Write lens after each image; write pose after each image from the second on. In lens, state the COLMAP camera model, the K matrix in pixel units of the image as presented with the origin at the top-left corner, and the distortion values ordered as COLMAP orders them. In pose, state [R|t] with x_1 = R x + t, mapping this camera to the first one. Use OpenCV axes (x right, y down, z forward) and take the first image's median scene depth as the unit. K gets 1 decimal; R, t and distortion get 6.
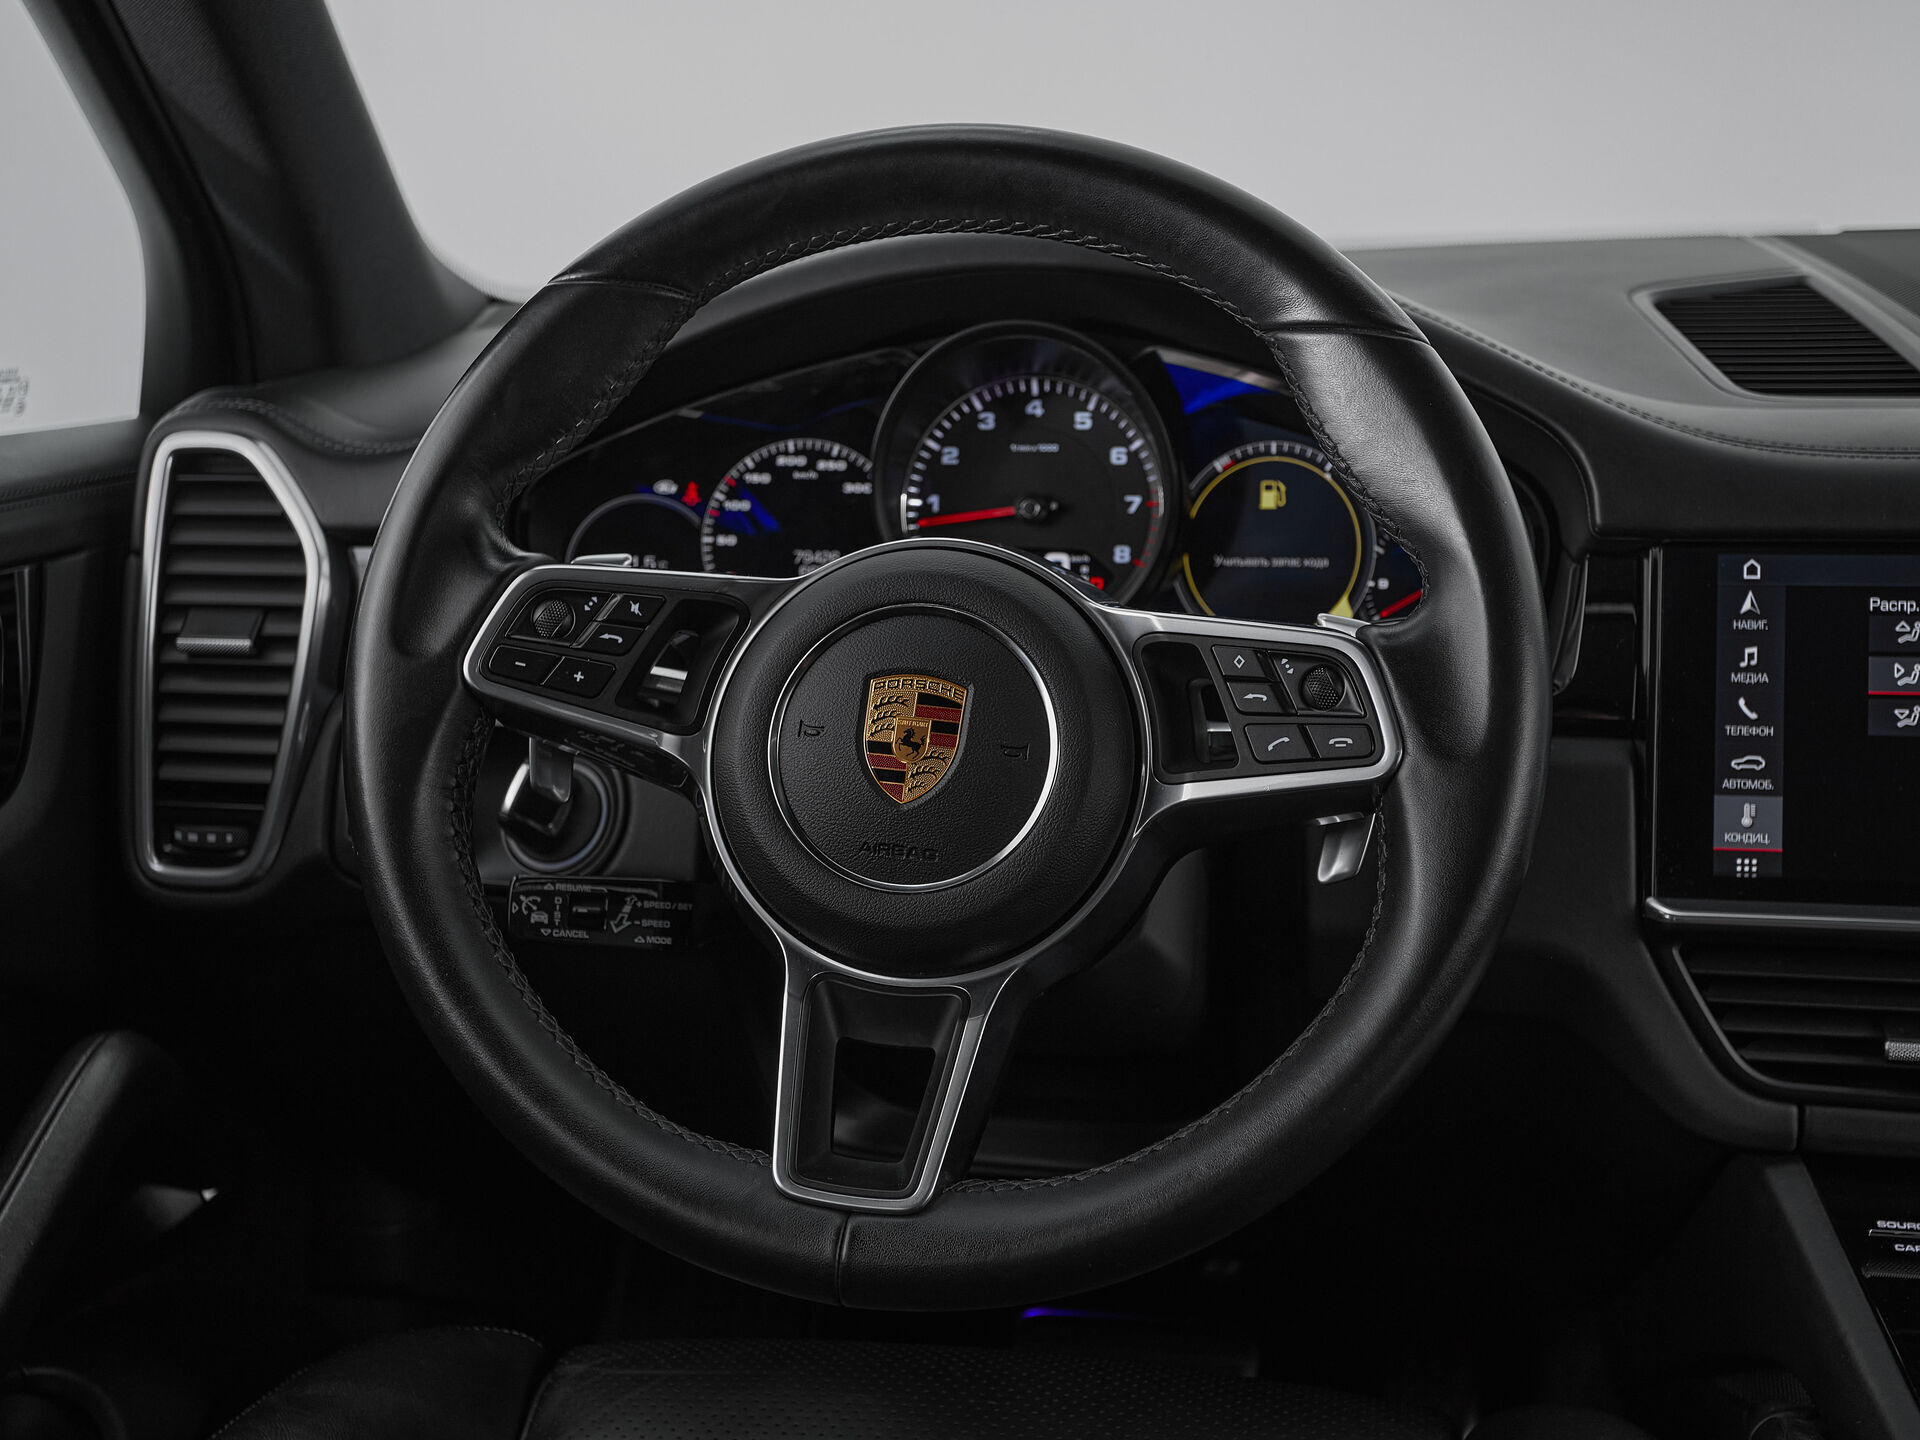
lens RADIAL K [[2589.7, 0, 891.0], [0, 2589.7, 743.6], [0, 0, 1]] dist [0.039425, 0.000000]
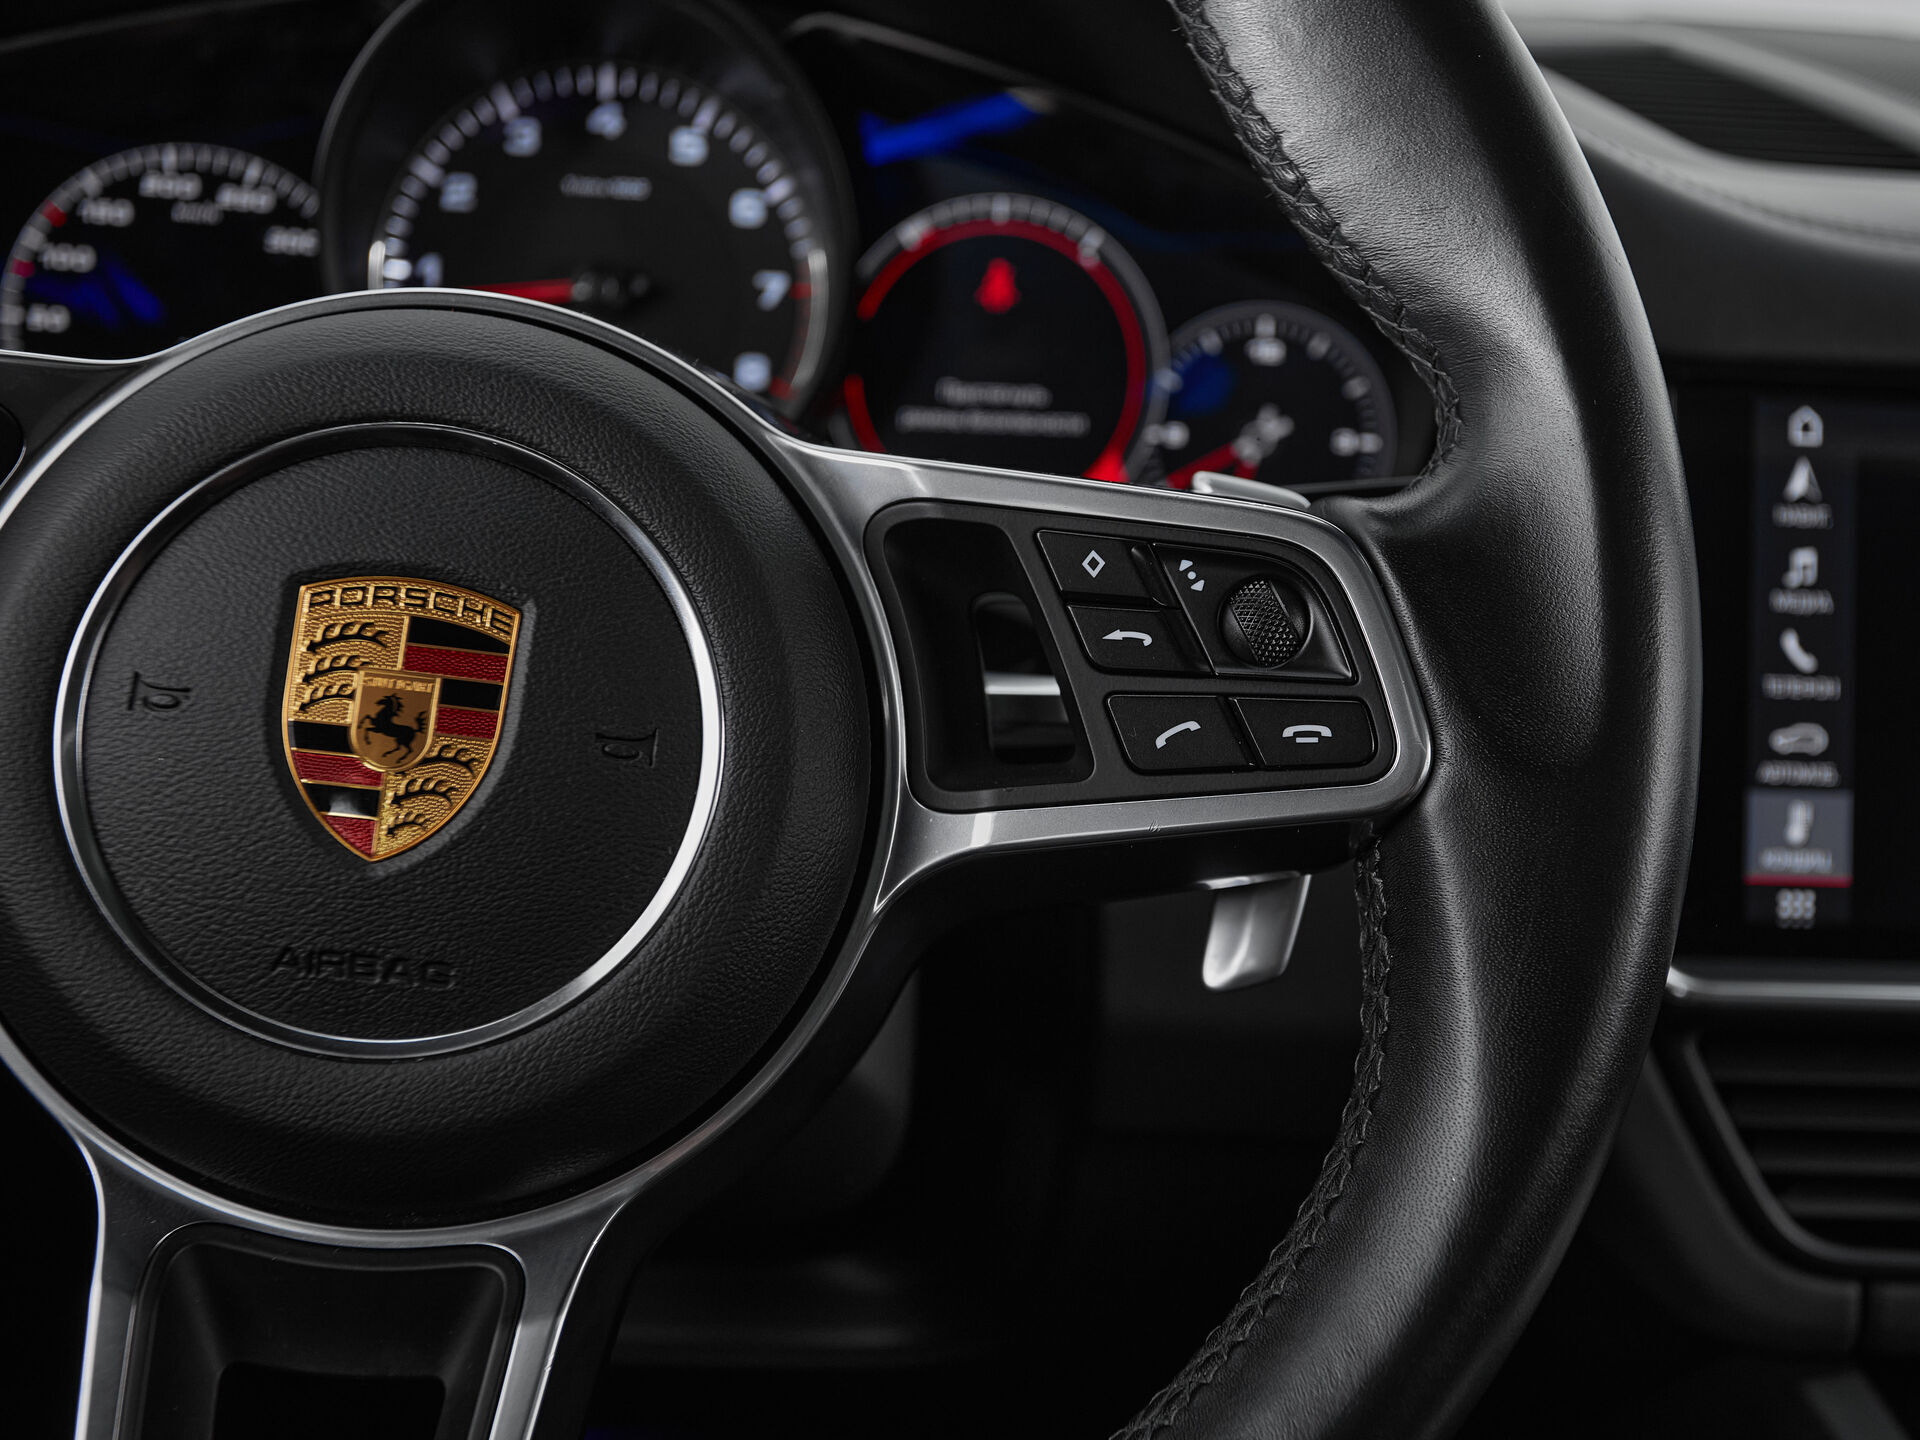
lens RADIAL K [[2421.0, 0, 1092.5], [0, 2421.0, 707.3], [0, 0, 1]] dist [0.028912, 0.000000]
pose [[0.957274, 0.002957, 0.289167, 0.001788], [-0.013762, 0.999281, 0.035341, -0.018243], [-0.288854, -0.037811, 0.956626, 0.494054]]
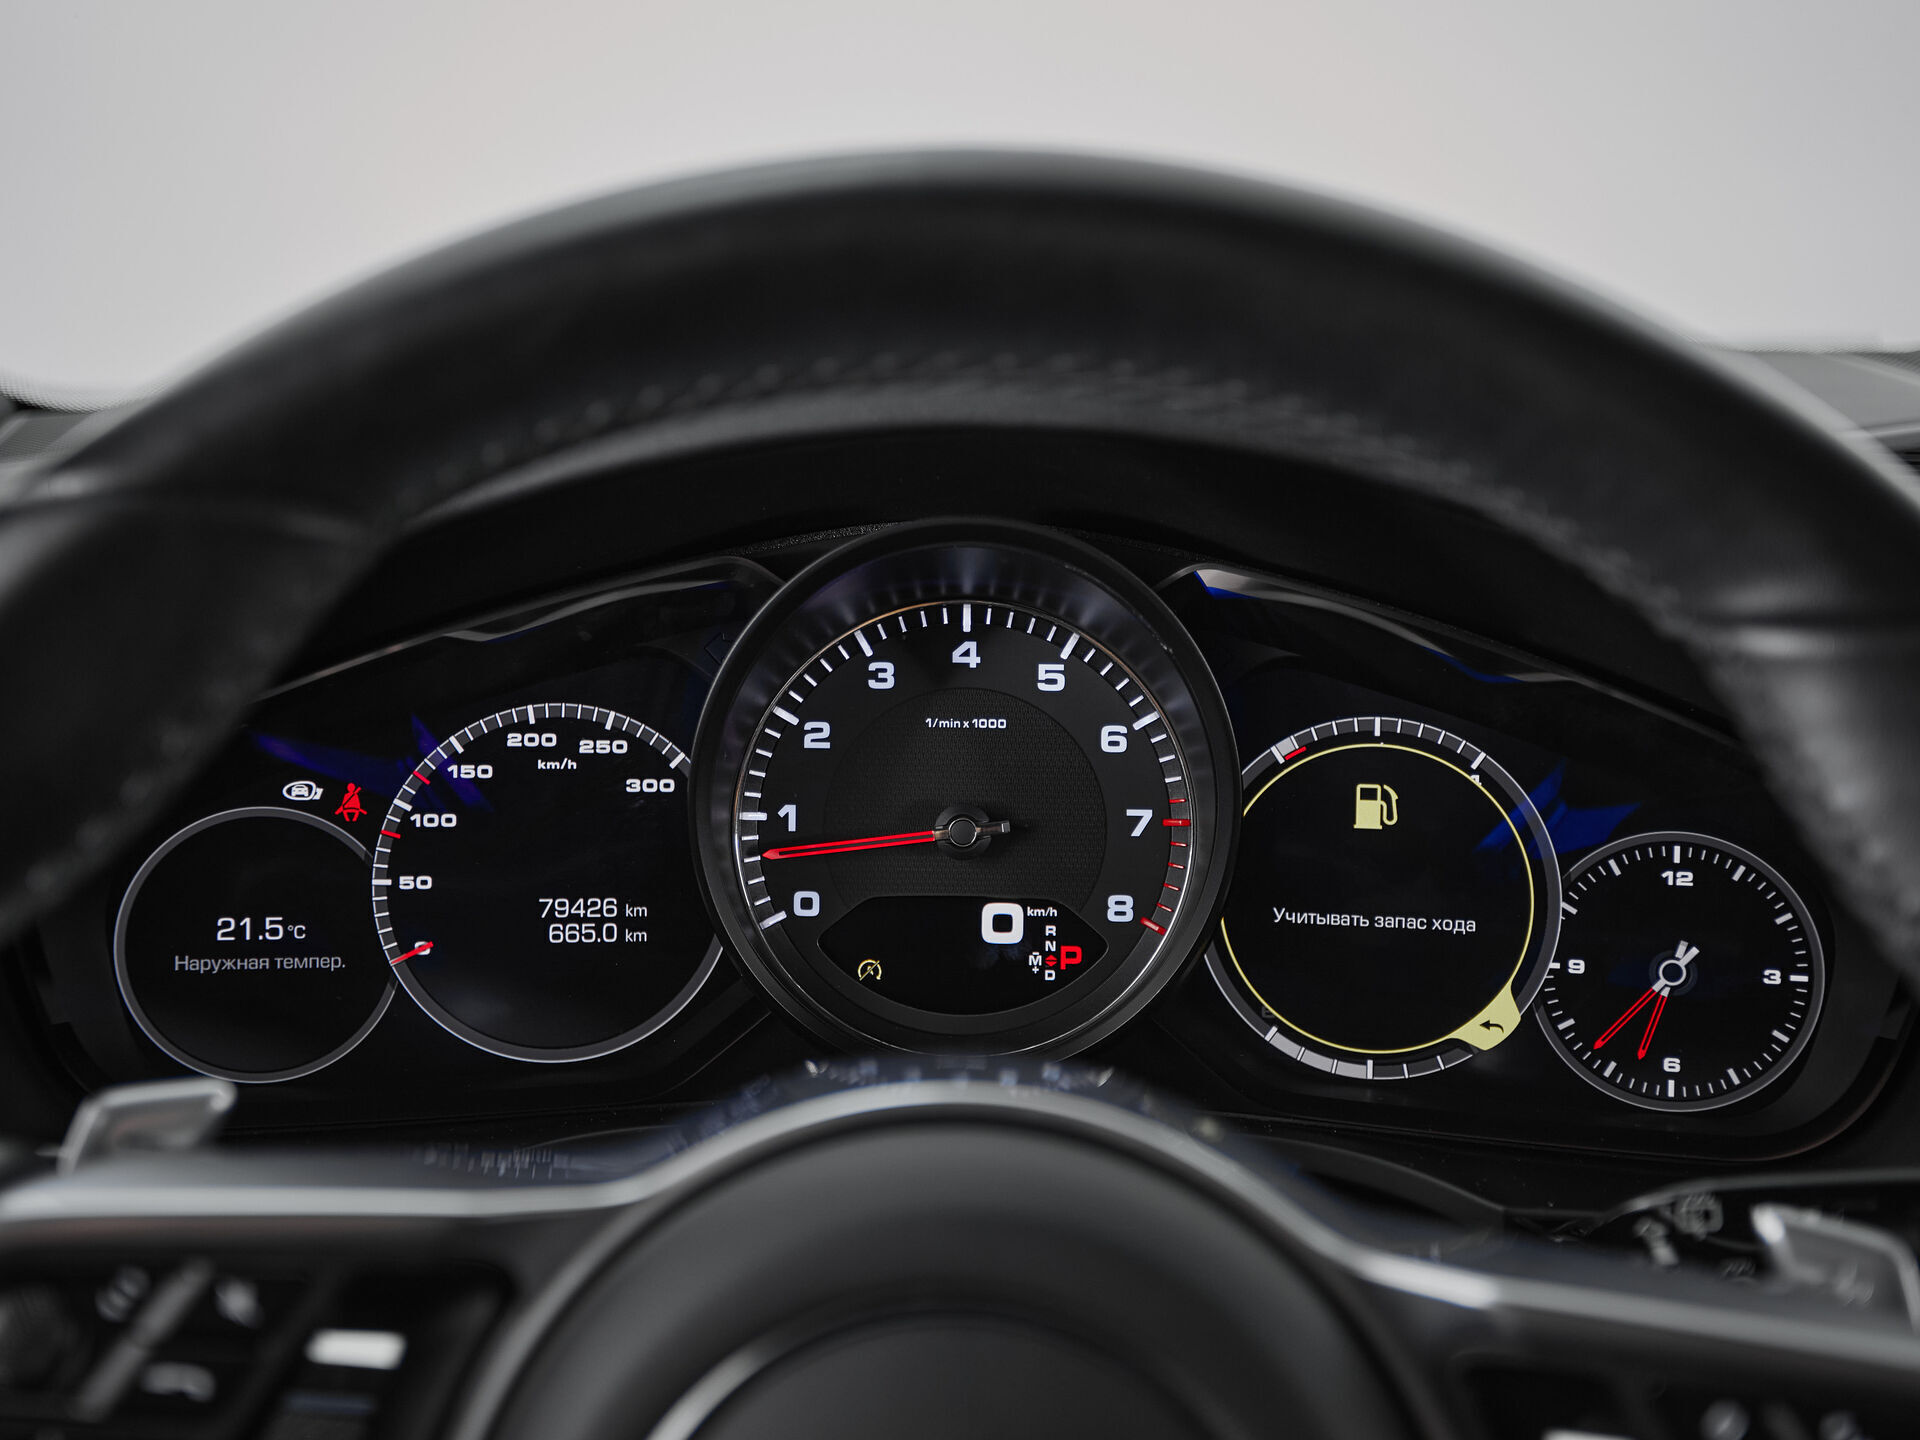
lens RADIAL K [[2309.2, 0, 922.8], [0, 2309.2, 714.4], [0, 0, 1]] dist [0.027714, 0.000000]
pose [[0.983848, -0.009899, 0.178734, -0.052377], [0.011257, 0.999915, -0.006586, -0.129797], [-0.178653, 0.008491, 0.983875, 0.573555]]
